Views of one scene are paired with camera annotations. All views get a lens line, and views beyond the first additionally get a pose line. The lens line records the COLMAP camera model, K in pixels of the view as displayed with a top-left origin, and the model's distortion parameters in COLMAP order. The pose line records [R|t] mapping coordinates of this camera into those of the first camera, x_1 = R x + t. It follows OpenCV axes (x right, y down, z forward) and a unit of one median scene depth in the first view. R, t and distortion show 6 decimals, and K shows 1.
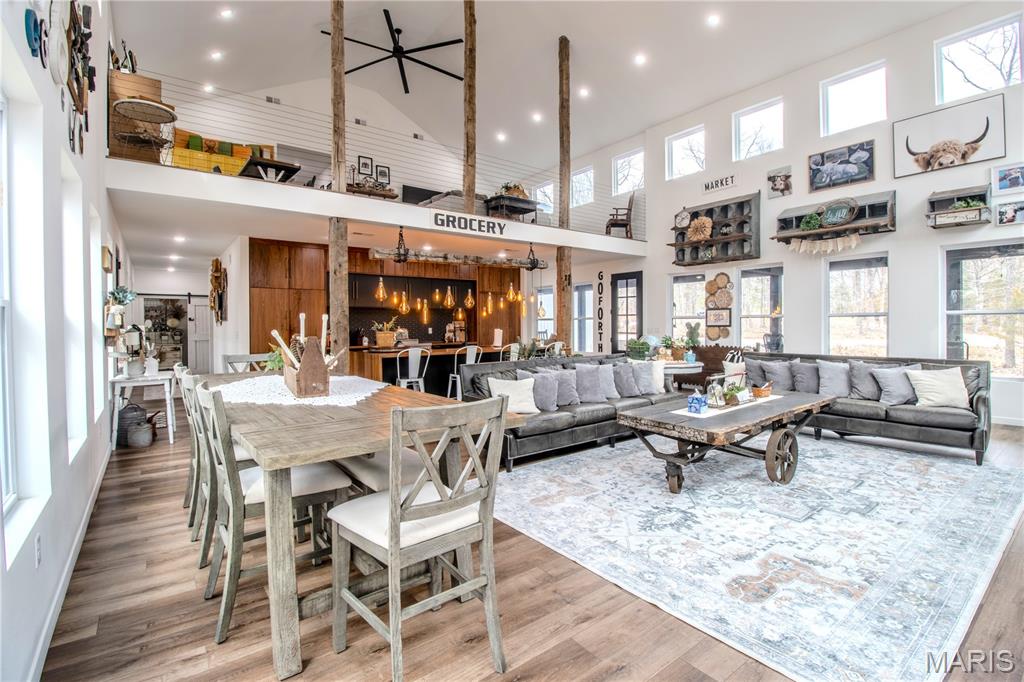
lens RADIAL K [[475.7, 0, 523.5], [0, 475.7, 325.7], [0, 0, 1]] dist [0.001840, -0.013031]
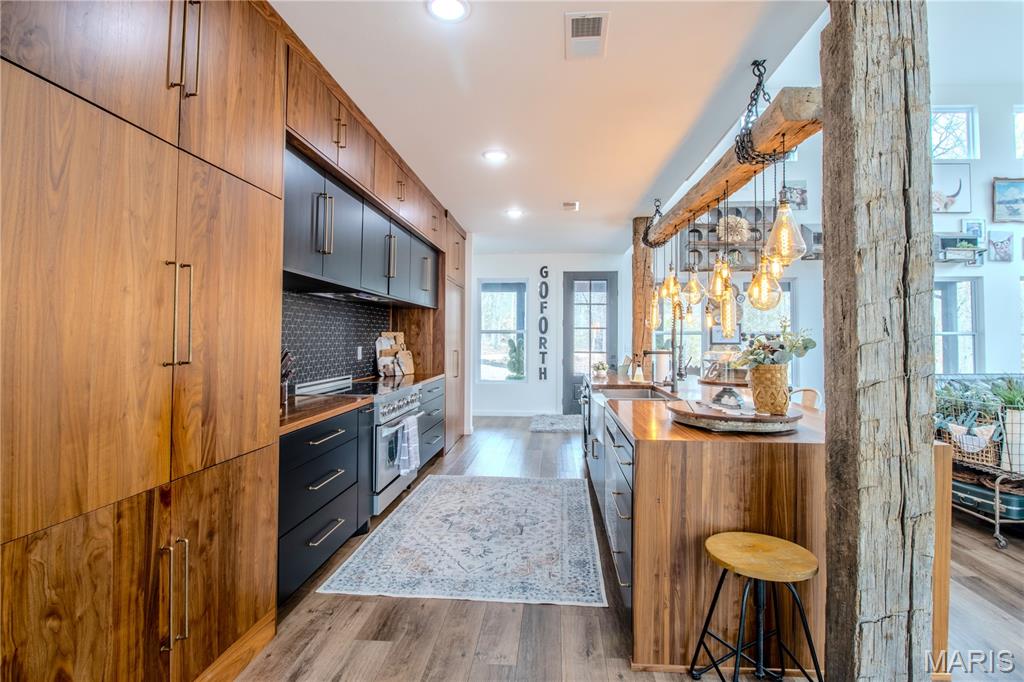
lens RADIAL K [[475.7, 0, 522.8], [0, 475.7, 327.1], [0, 0, 1]] dist [0.001840, -0.013031]
pose [[0.665549, 0.026268, 0.745892, -0.597219], [-0.004932, 0.999513, -0.030799, -0.001102], [-0.746338, 0.016819, 0.665354, 0.851011]]
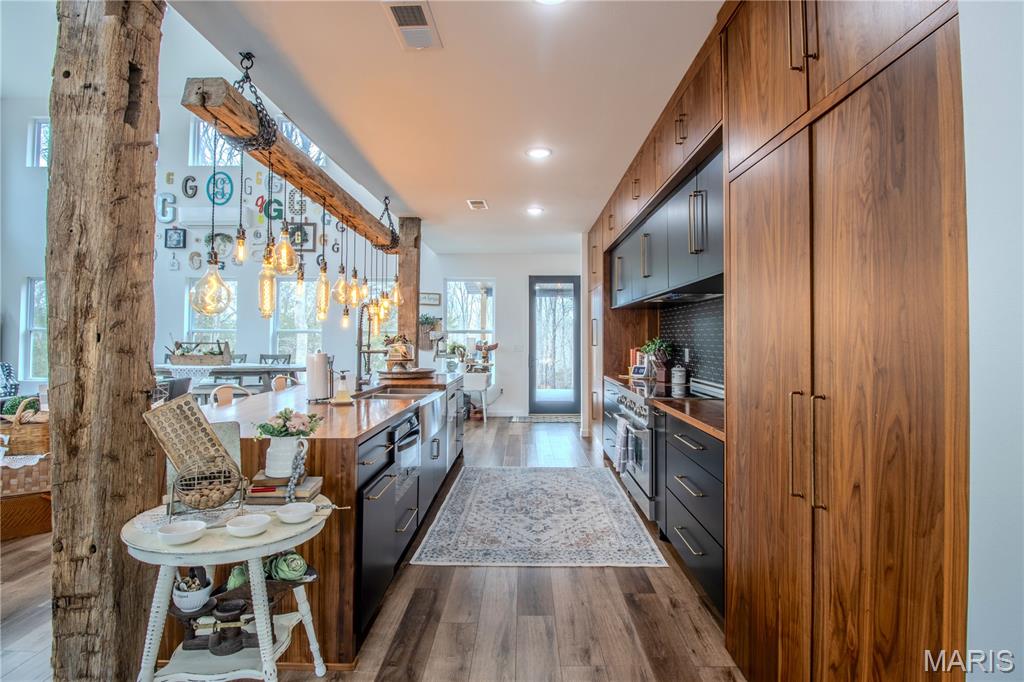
lens RADIAL K [[475.7, 0, 515.7], [0, 475.7, 332.2], [0, 0, 1]] dist [0.001840, -0.013031]
pose [[-0.627288, -0.005175, -0.778770, 0.149441], [-0.002530, 0.999986, -0.004608, -0.008780], [0.778783, -0.000920, -0.627292, 1.492793]]
